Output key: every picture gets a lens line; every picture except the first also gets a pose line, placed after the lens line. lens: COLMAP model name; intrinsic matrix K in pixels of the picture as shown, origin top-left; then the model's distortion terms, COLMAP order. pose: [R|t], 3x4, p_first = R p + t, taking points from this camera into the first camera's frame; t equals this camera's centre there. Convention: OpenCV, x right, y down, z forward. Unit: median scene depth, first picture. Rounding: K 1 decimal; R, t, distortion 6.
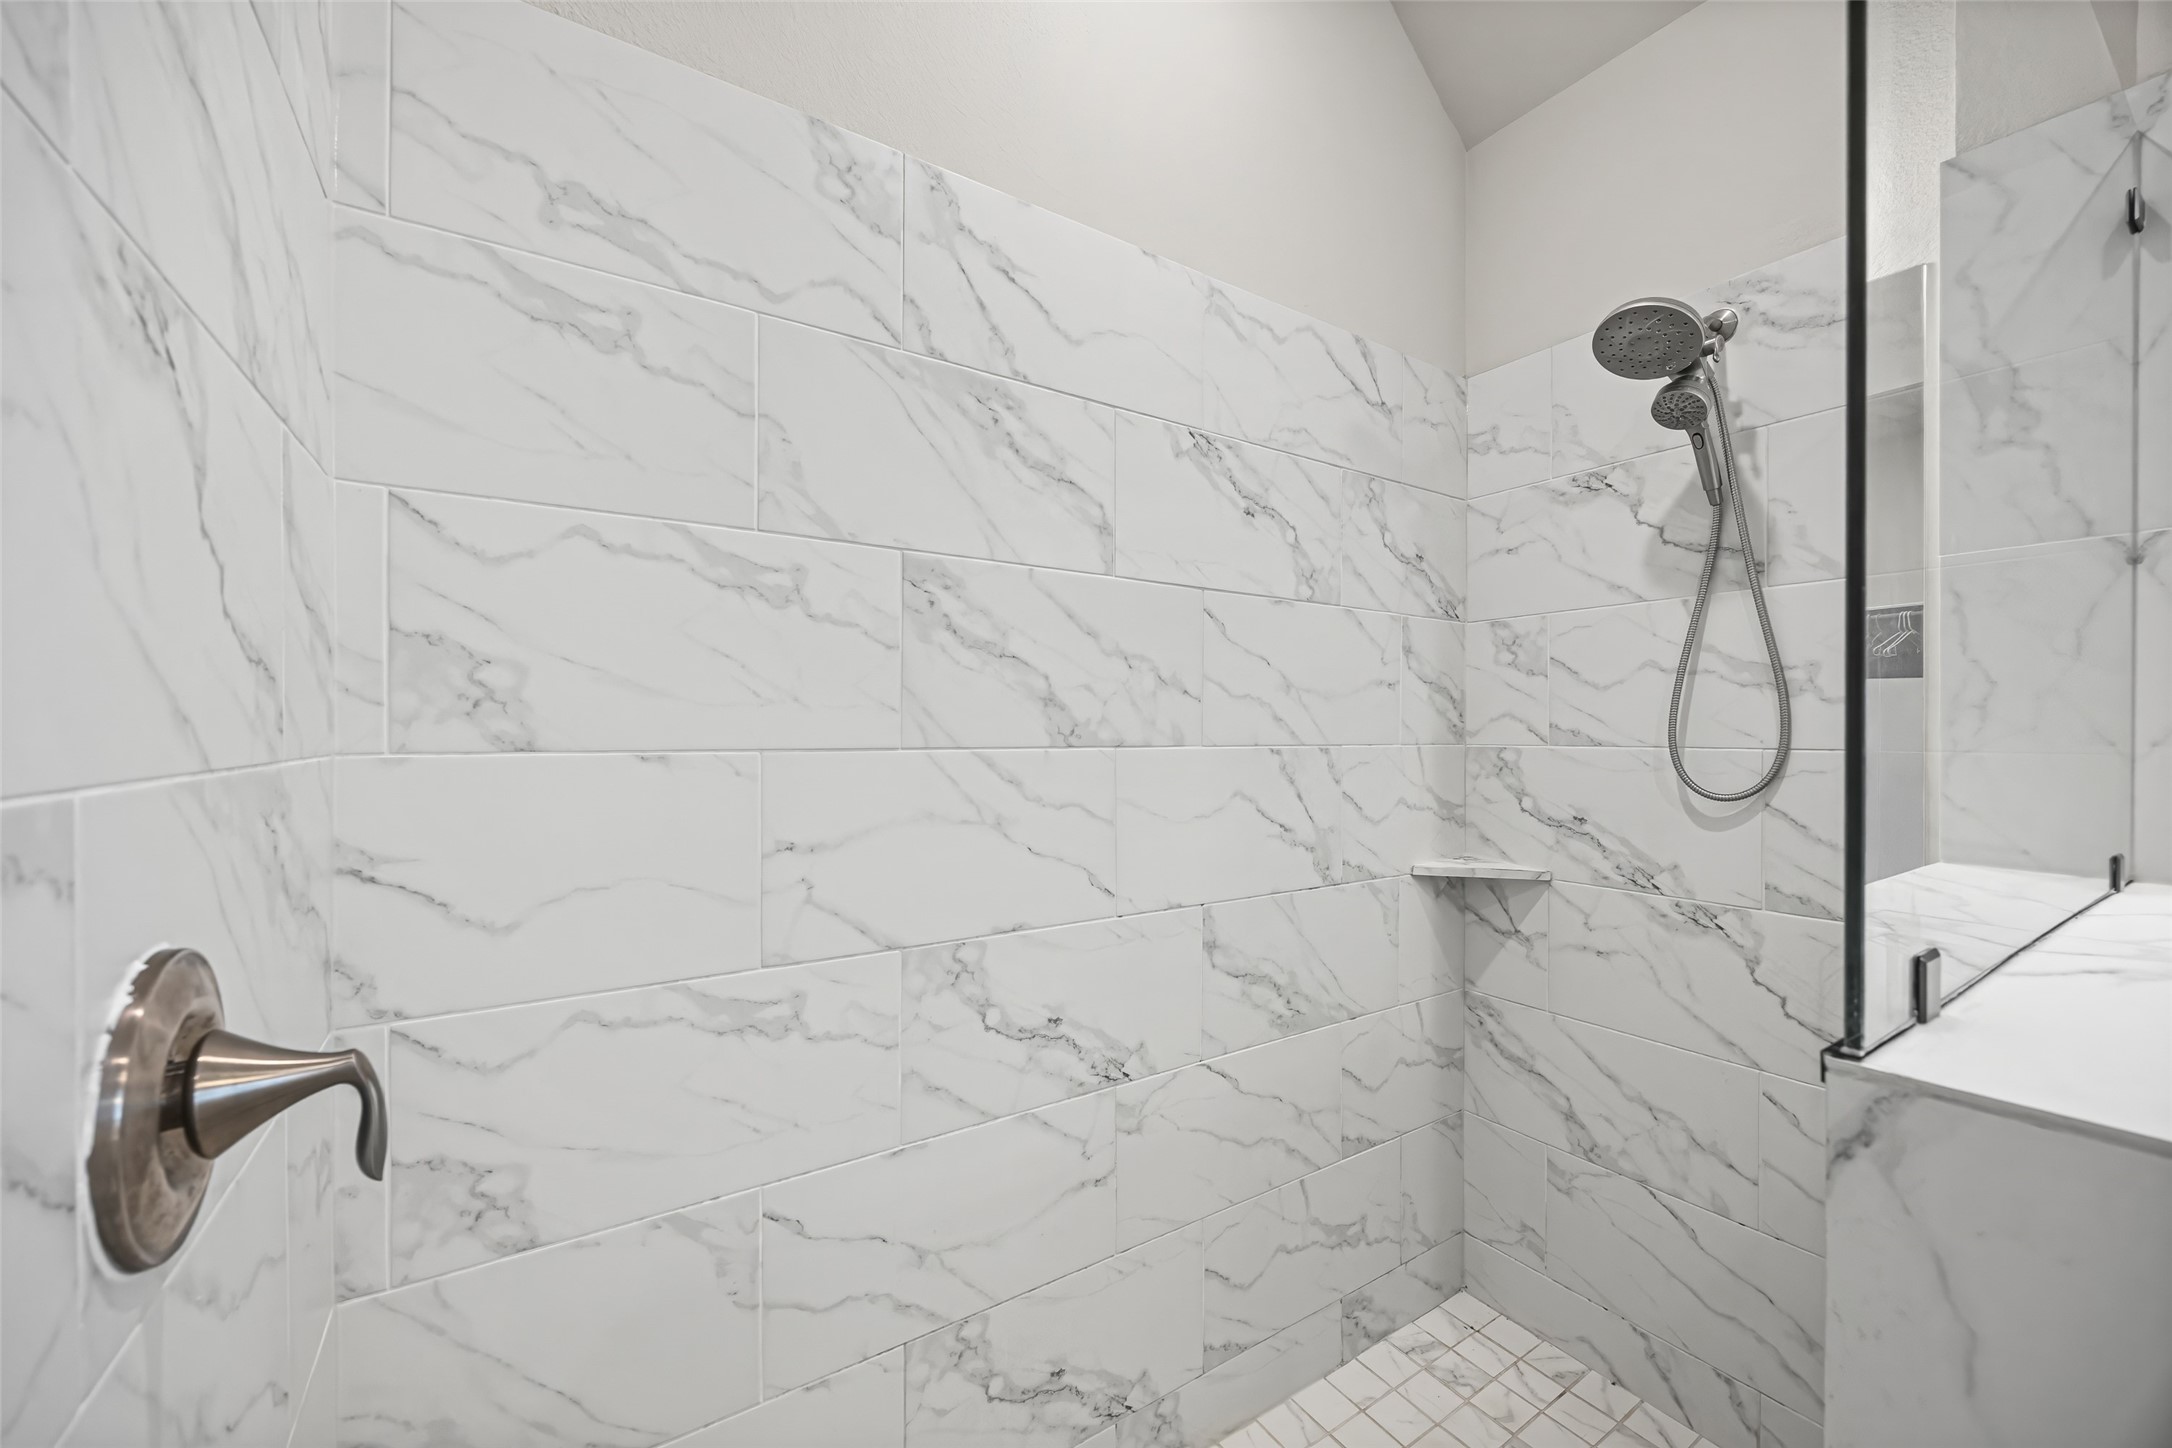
lens RADIAL K [[833.9, 0, 1084.6], [0, 833.9, 731.3], [0, 0, 1]] dist [-0.002968, 0.000150]
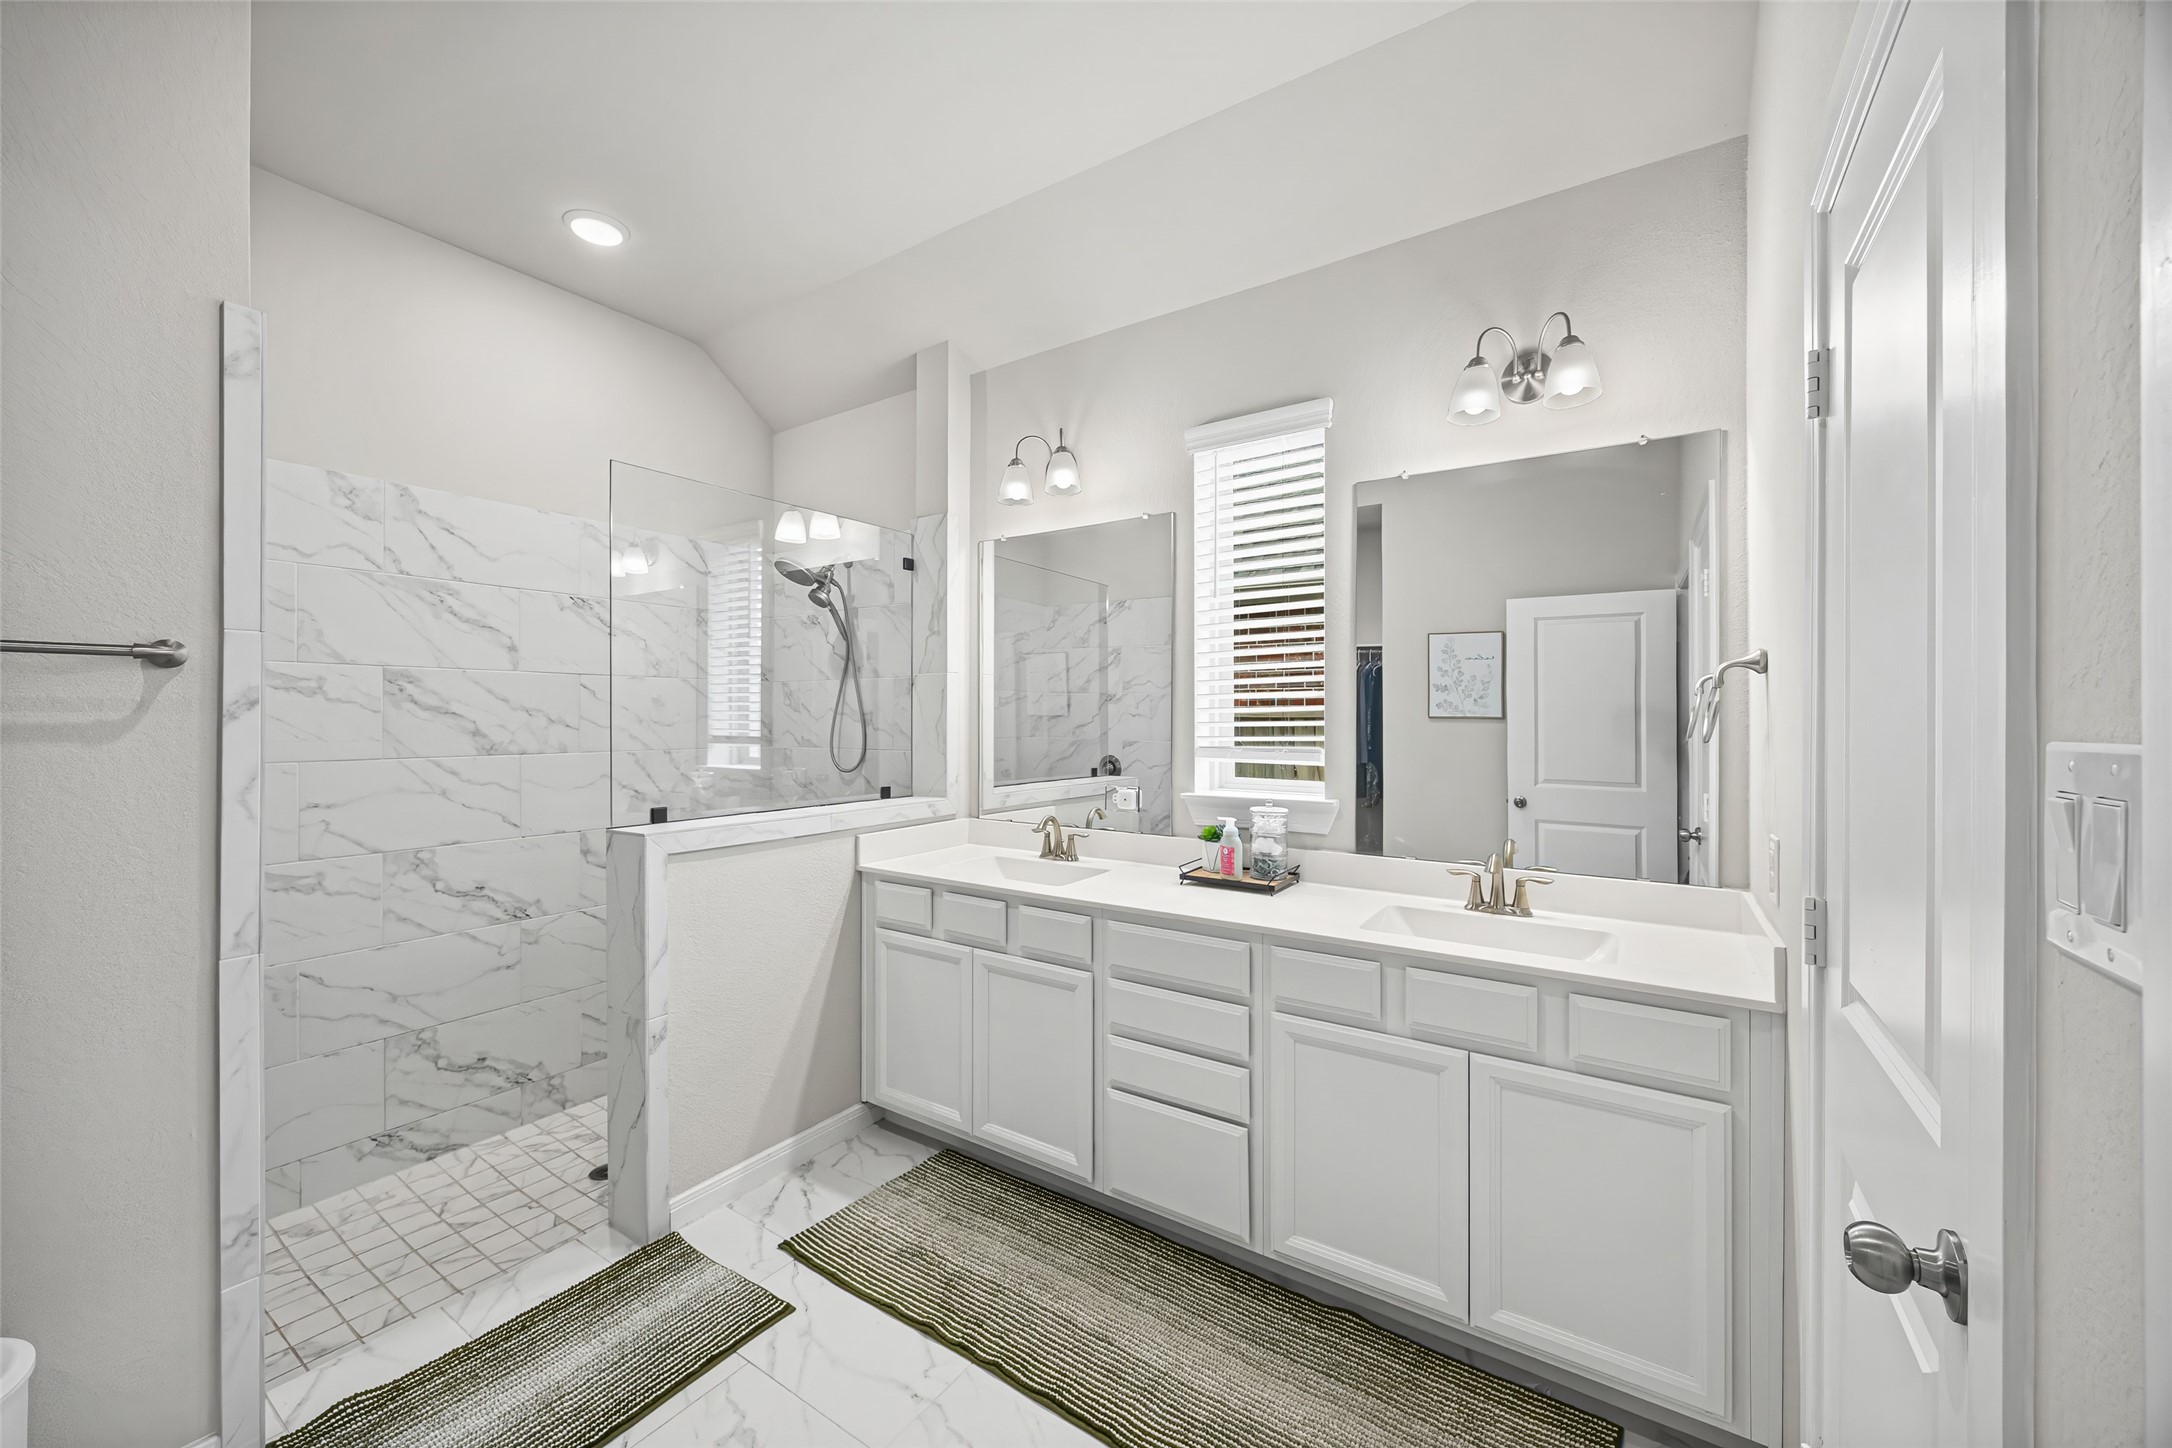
lens RADIAL K [[833.9, 0, 1088.6], [0, 833.9, 710.8], [0, 0, 1]] dist [-0.002968, 0.000150]
pose [[0.921950, -0.002662, 0.387299, 0.578557], [0.006237, 0.999949, -0.007975, -0.068955], [-0.387258, 0.009769, 0.921919, -1.550069]]
